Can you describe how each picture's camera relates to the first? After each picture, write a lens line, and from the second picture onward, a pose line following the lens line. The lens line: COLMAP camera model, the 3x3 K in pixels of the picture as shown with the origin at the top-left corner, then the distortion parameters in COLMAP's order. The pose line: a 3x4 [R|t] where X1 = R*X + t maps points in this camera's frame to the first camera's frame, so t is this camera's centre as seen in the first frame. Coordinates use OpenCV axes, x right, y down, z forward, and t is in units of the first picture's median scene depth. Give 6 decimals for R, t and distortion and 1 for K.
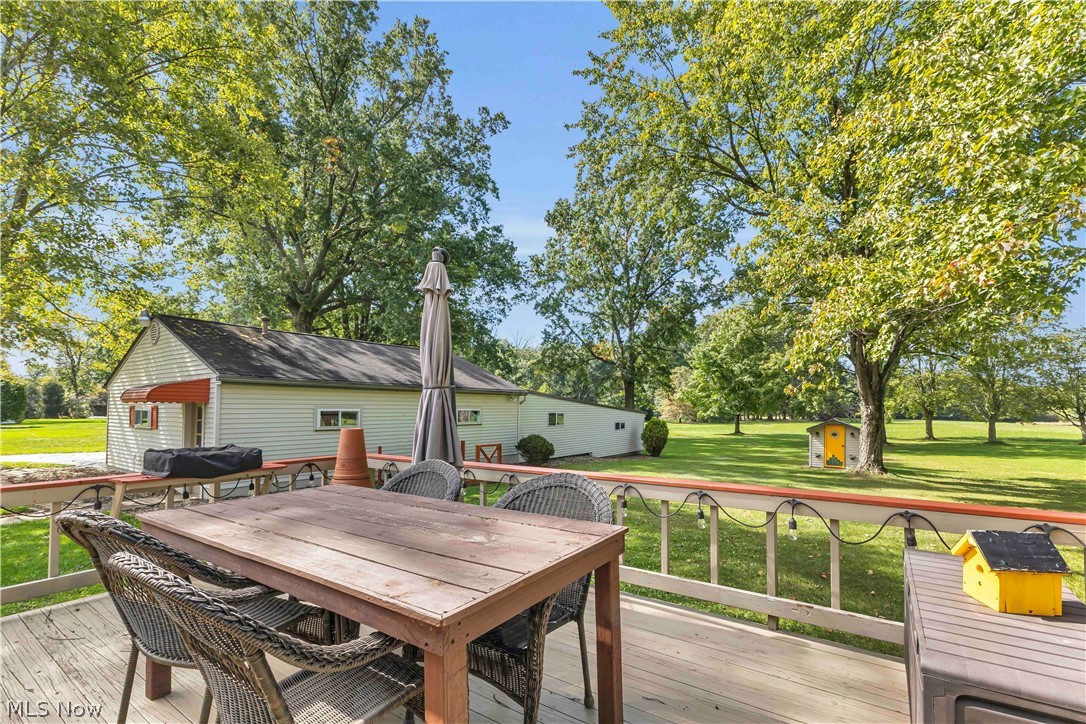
lens RADIAL K [[479.6, 0, 545.4], [0, 479.6, 362.2], [0, 0, 1]] dist [0.001957, -0.000259]
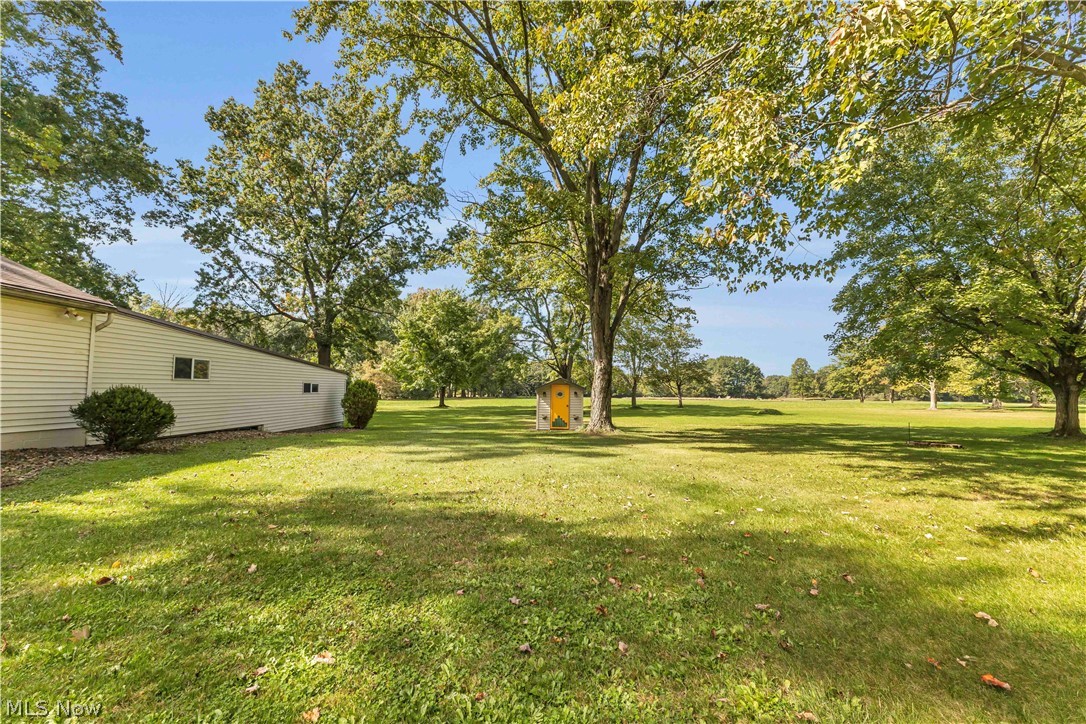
lens RADIAL K [[467.7, 0, 525.2], [0, 467.7, 368.0], [0, 0, 1]] dist [0.001860, -0.000634]
pose [[0.834356, 0.021140, 0.550820, 0.021060], [-0.046503, 0.998402, 0.032123, 0.036180], [-0.549260, -0.052417, 0.834006, 0.137888]]
